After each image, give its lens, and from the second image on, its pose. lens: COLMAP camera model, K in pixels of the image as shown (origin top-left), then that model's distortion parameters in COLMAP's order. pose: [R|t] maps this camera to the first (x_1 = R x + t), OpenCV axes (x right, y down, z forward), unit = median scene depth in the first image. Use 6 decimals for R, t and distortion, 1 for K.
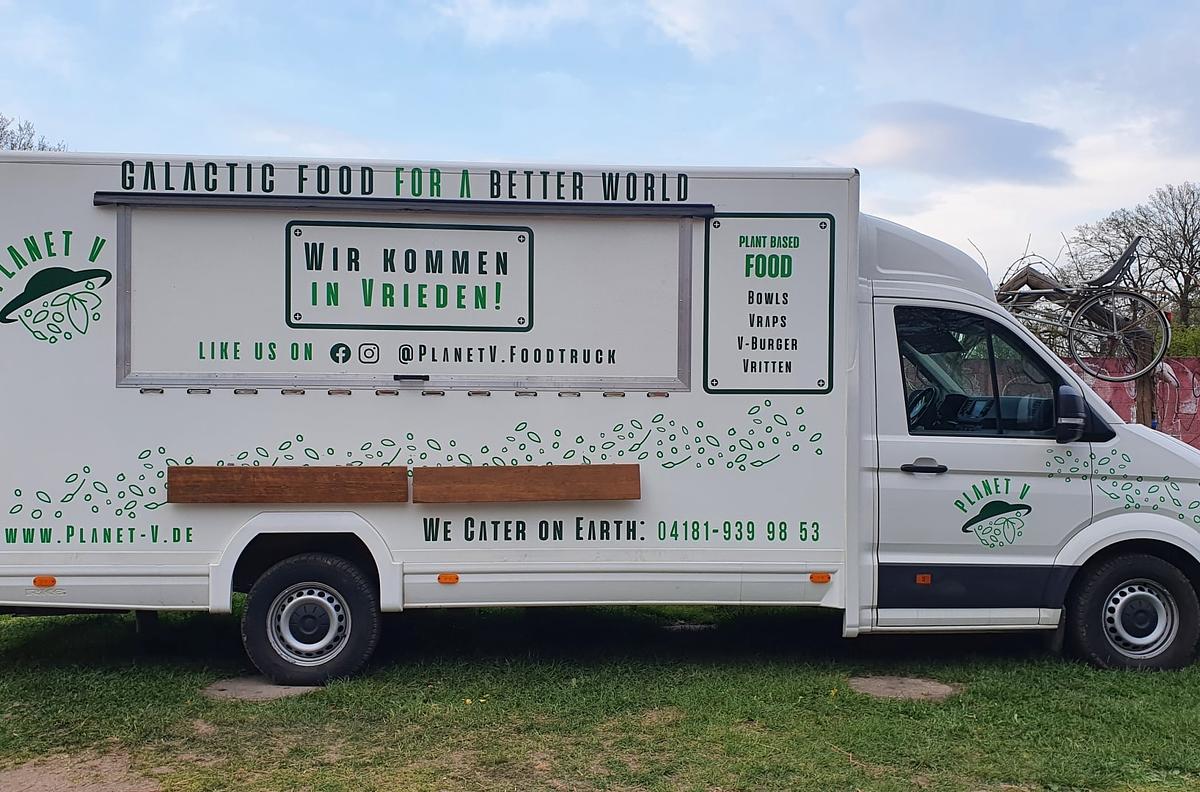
lens RADIAL K [[924.6, 0, 587.7], [0, 924.6, 404.6], [0, 0, 1]] dist [0.020482, -0.002707]
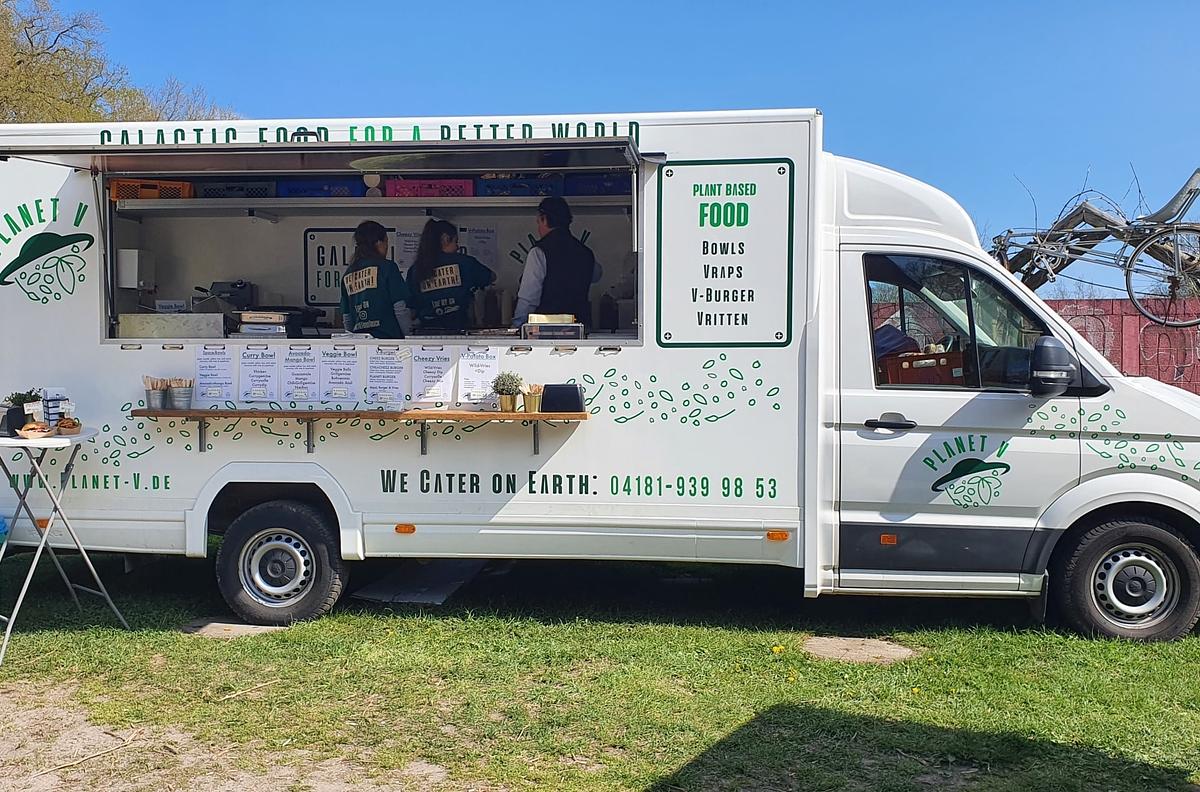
lens RADIAL K [[924.6, 0, 589.3], [0, 924.6, 404.2], [0, 0, 1]] dist [0.020482, -0.002707]
pose [[0.990675, 0.002638, -0.136218, 0.188681], [0.003914, 0.998849, 0.047813, 0.001081], [0.136187, -0.047900, 0.989524, 0.013989]]
